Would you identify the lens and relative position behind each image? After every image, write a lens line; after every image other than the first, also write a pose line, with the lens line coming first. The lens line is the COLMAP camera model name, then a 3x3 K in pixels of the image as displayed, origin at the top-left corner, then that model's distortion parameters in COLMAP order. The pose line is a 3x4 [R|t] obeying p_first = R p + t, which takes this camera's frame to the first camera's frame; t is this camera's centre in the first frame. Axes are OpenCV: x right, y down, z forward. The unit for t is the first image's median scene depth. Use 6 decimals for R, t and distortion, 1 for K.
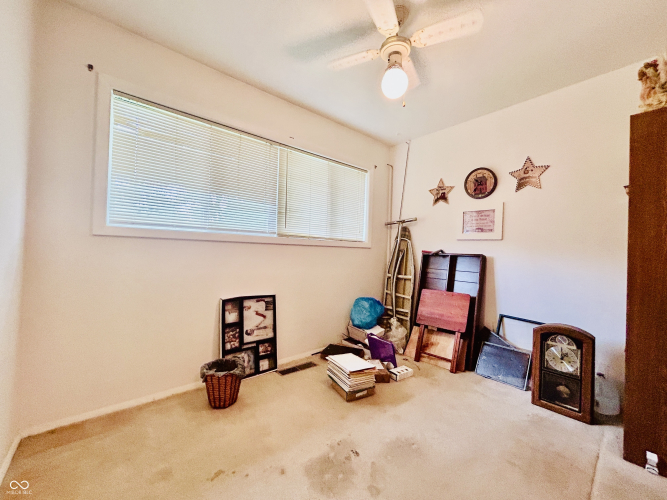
lens RADIAL K [[269.2, 0, 333.5], [0, 269.2, 250.0], [0, 0, 1]] dist [-0.001847, 0.000061]
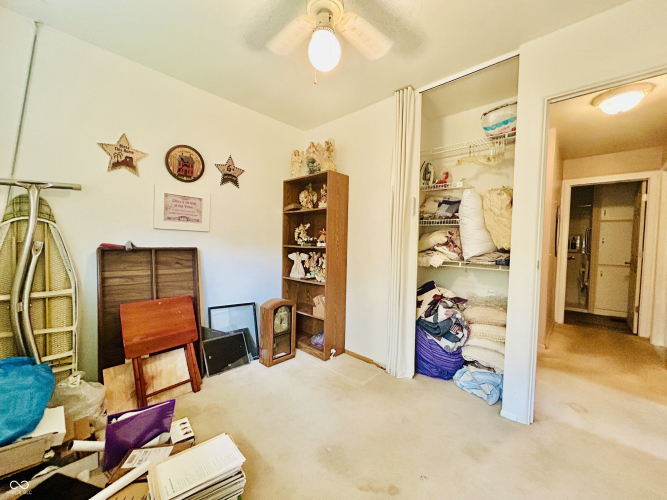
lens RADIAL K [[267.5, 0, 332.7], [0, 267.5, 251.1], [0, 0, 1]] dist [-0.000758, 0.000050]
pose [[-0.102407, -0.043303, 0.993800, -0.361819], [-0.016194, 0.998992, 0.041861, -0.014268], [-0.994611, -0.011807, -0.103005, 0.624228]]
